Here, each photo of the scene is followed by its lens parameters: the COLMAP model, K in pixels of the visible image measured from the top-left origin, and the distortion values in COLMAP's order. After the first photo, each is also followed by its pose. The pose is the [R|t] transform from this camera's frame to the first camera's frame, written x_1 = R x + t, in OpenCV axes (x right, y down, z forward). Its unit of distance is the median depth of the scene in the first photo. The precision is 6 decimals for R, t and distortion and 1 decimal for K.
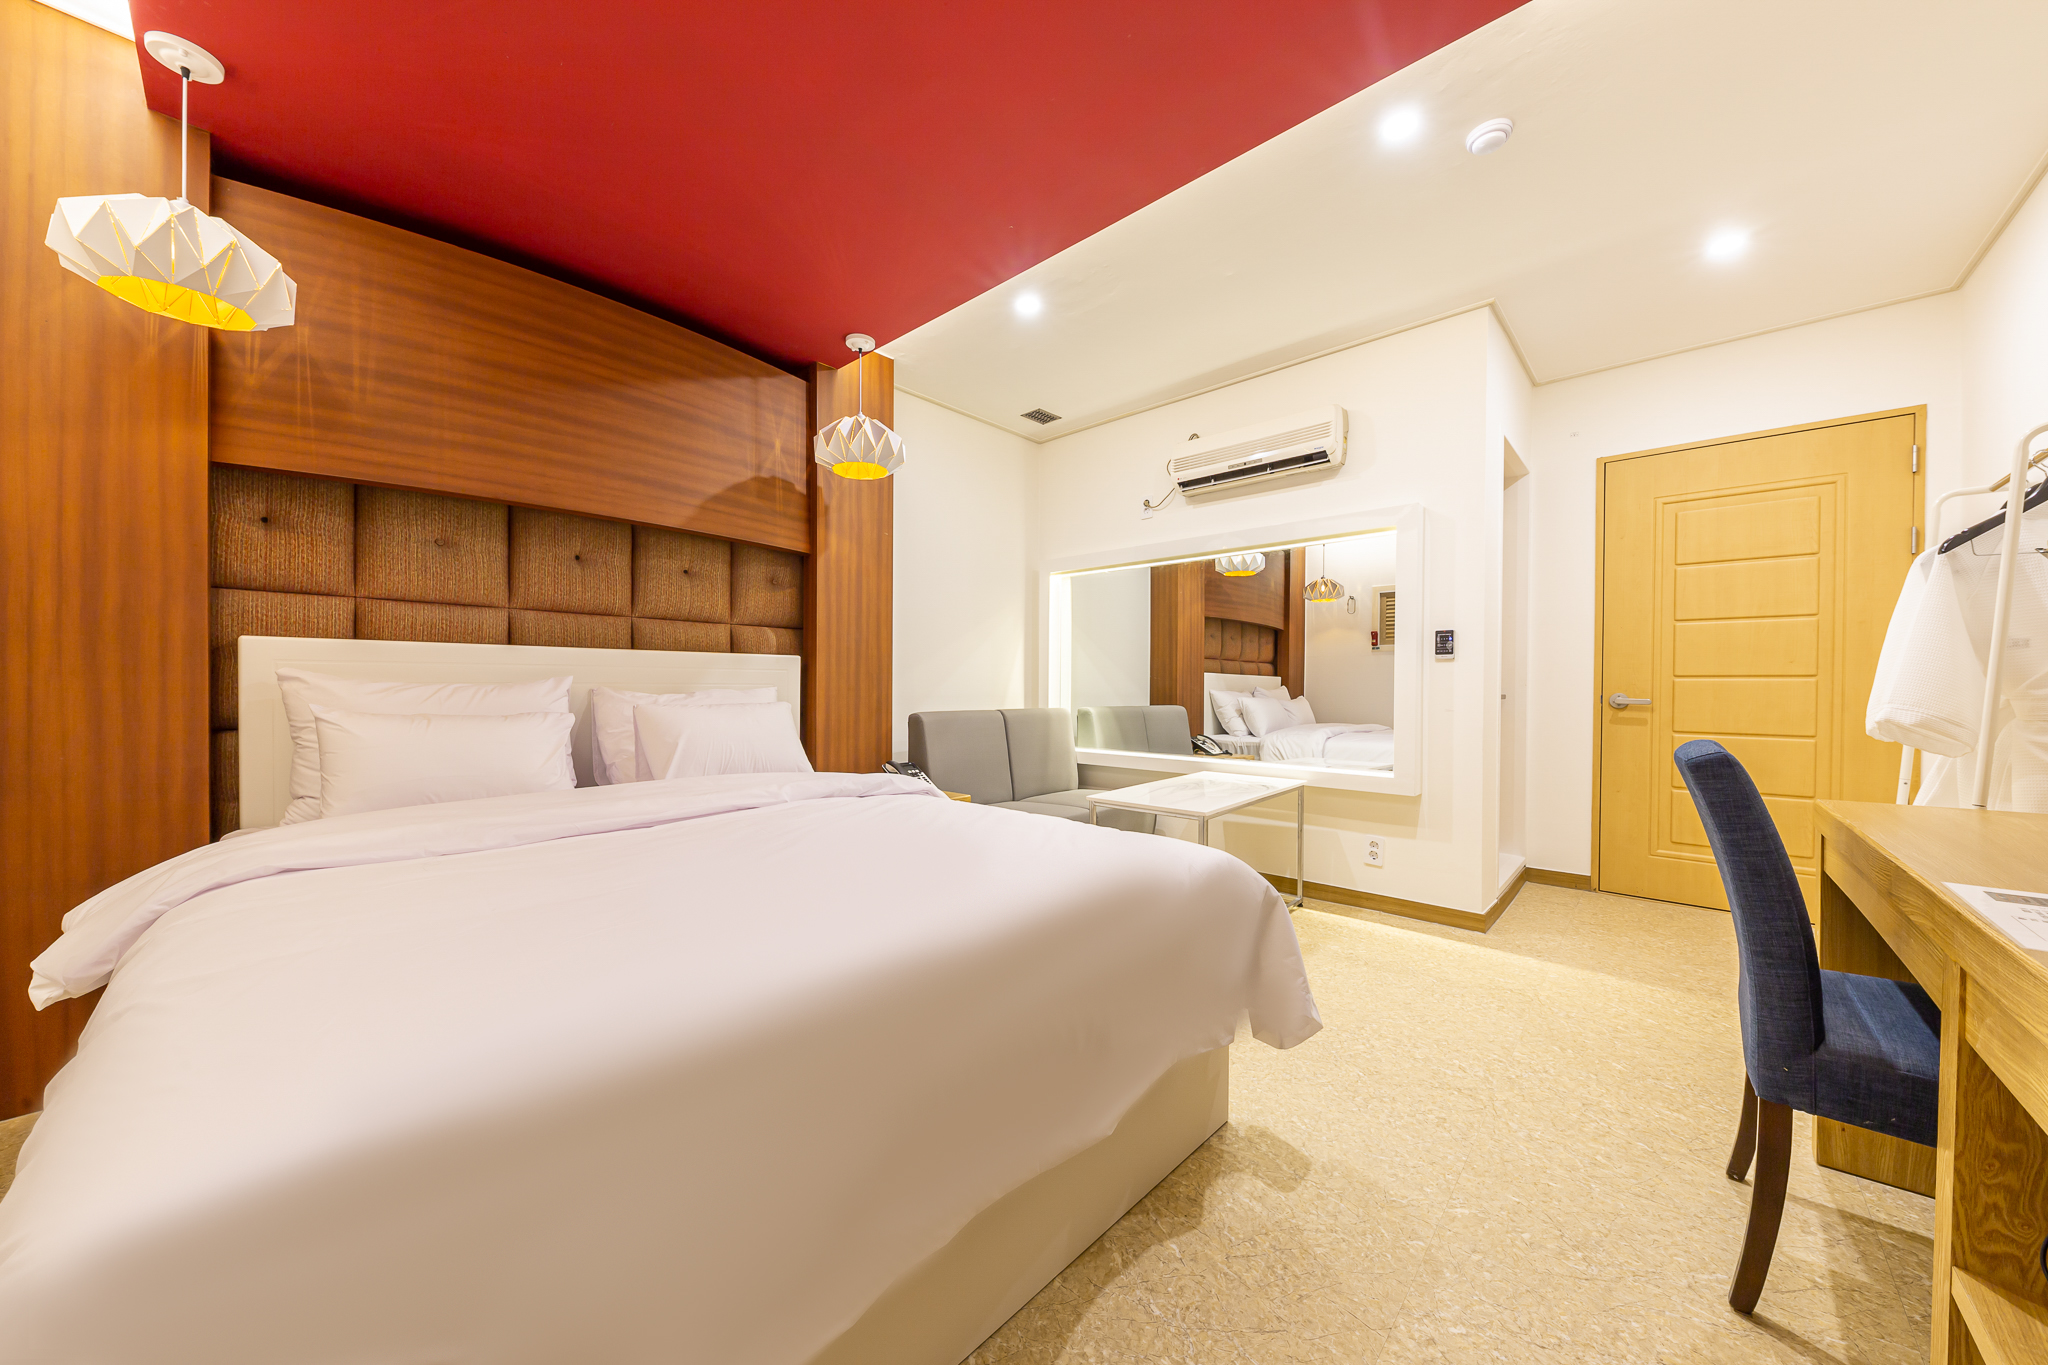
lens RADIAL K [[710.0, 0, 1017.2], [0, 710.0, 692.5], [0, 0, 1]] dist [-0.001731, -0.000313]
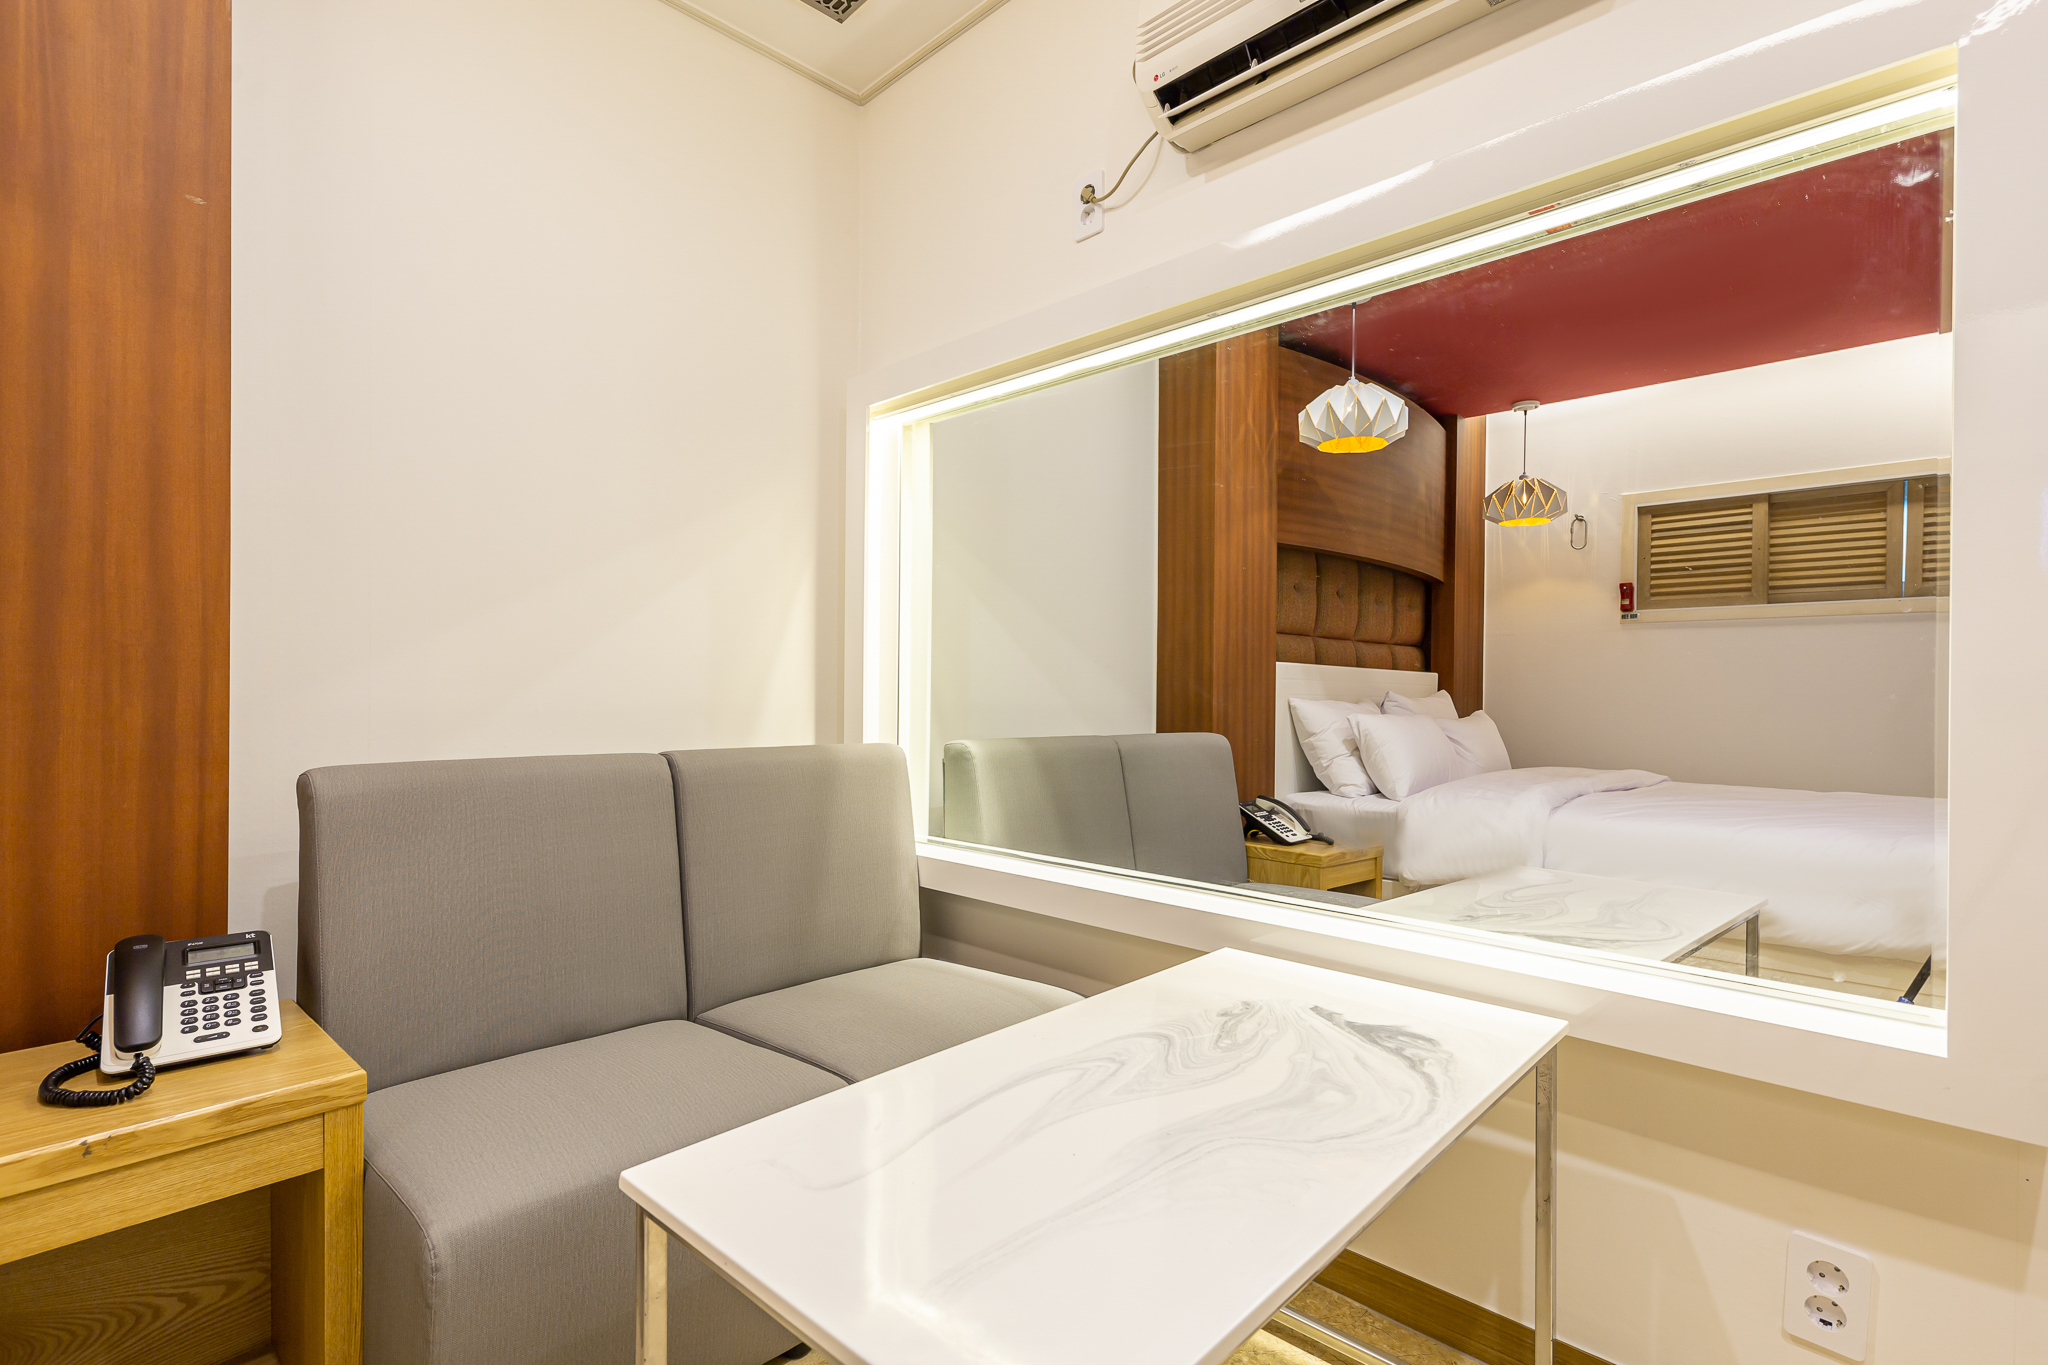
lens RADIAL K [[975.0, 0, 1021.8], [0, 975.0, 690.1], [0, 0, 1]] dist [0.014205, -0.000243]
pose [[0.999374, 0.003427, -0.035225, 0.225936], [-0.003736, 0.999955, -0.008700, -0.005171], [0.035194, 0.008826, 0.999342, 0.665189]]
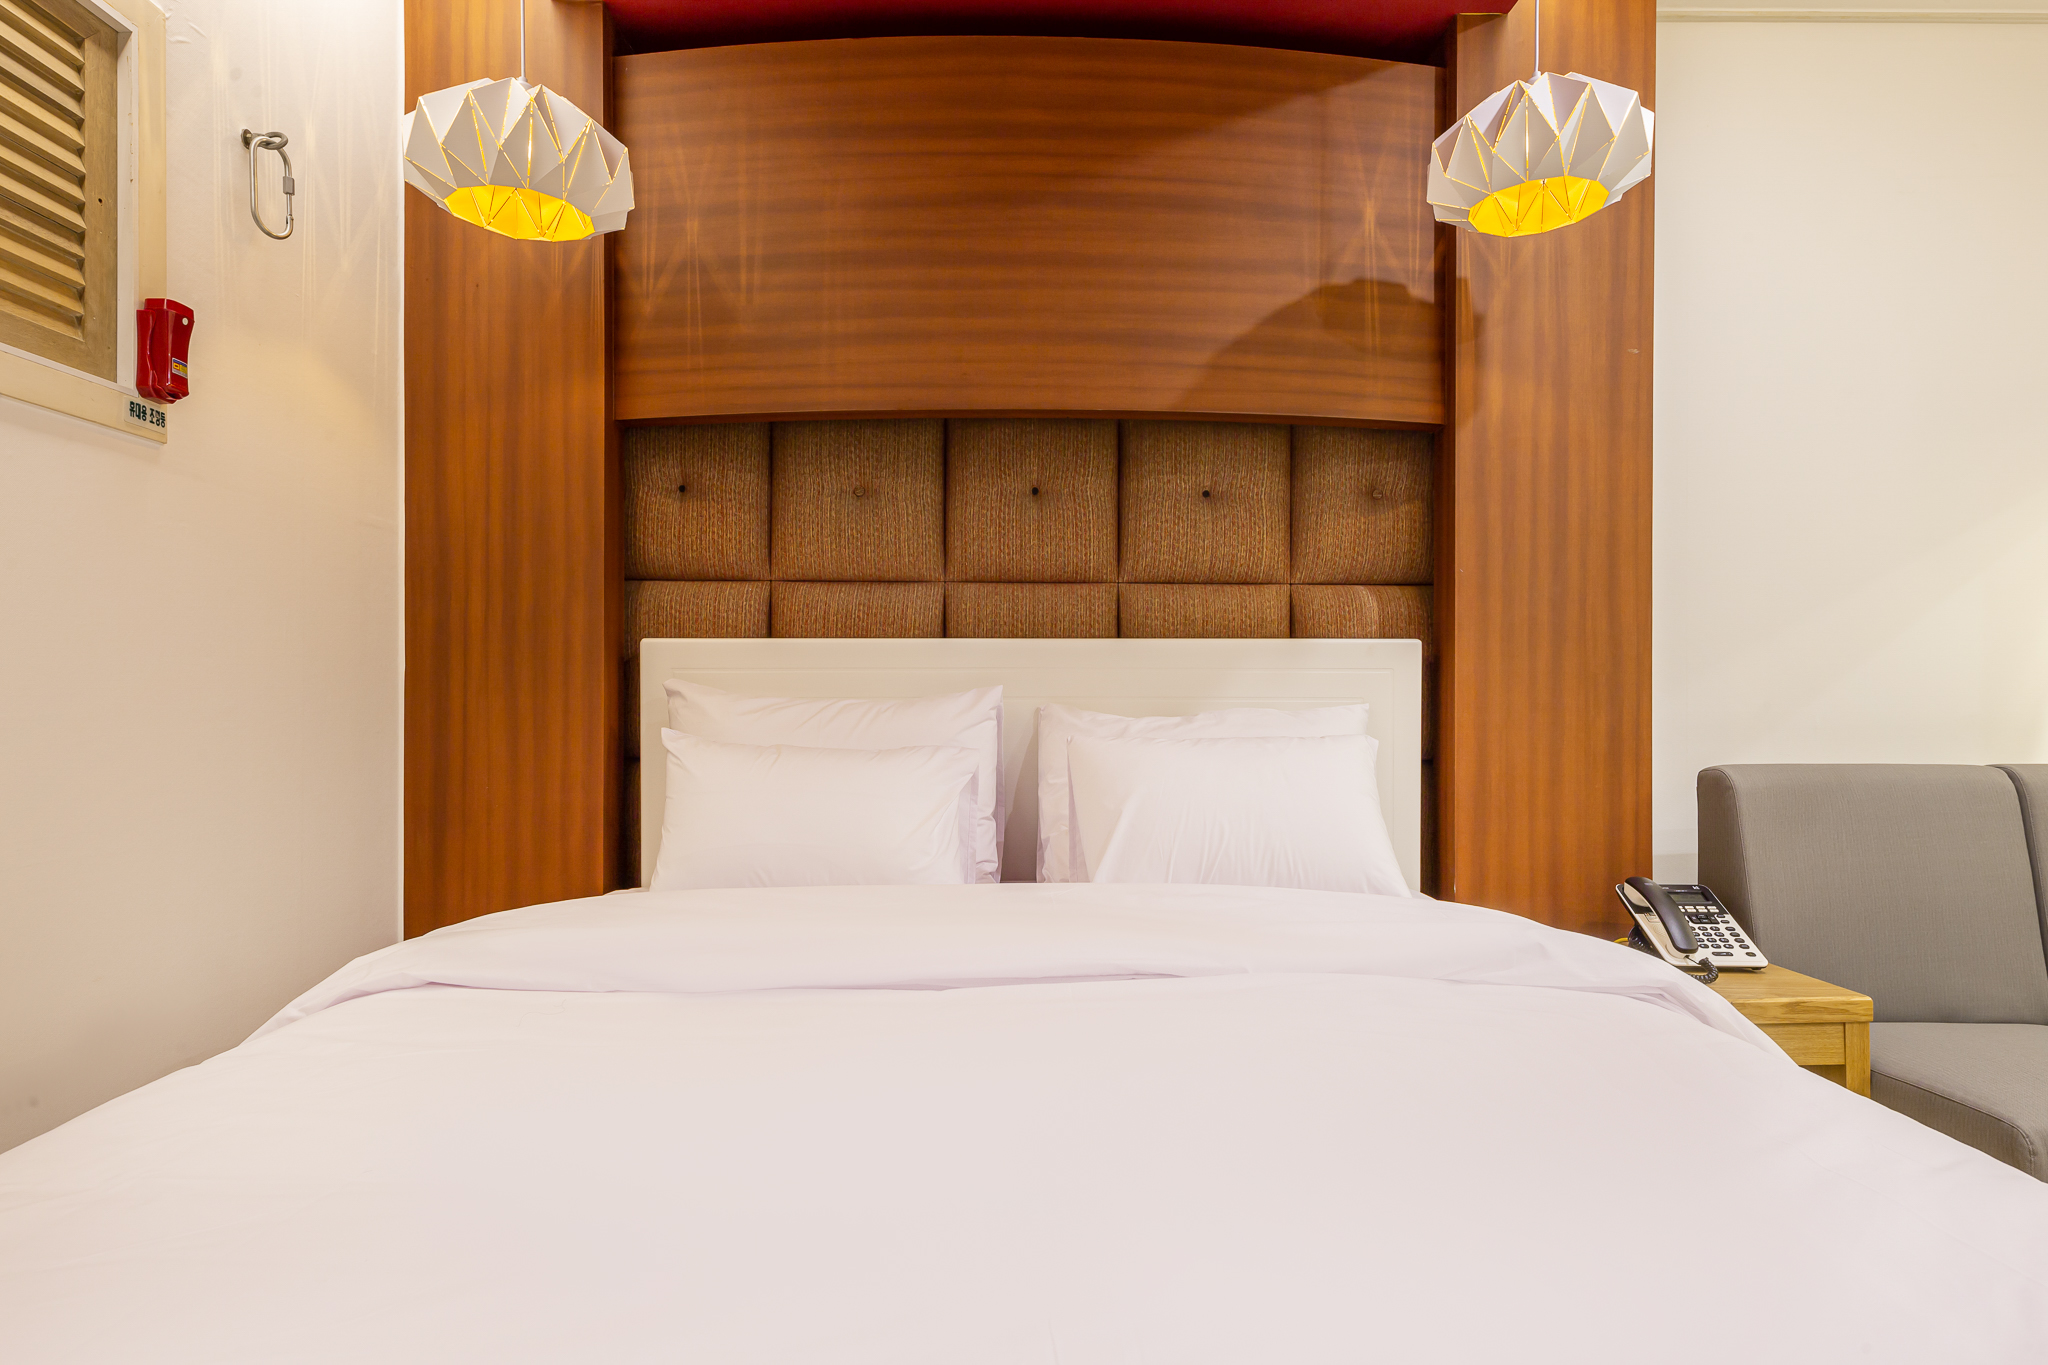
lens RADIAL K [[1124.8, 0, 972.6], [0, 1124.8, 688.5], [0, 0, 1]] dist [0.011149, 0.000927]
pose [[0.701024, -0.005552, -0.713117, 0.027573], [-0.004311, 0.999918, -0.012022, -0.008304], [0.713125, 0.011502, 0.700942, 0.264254]]
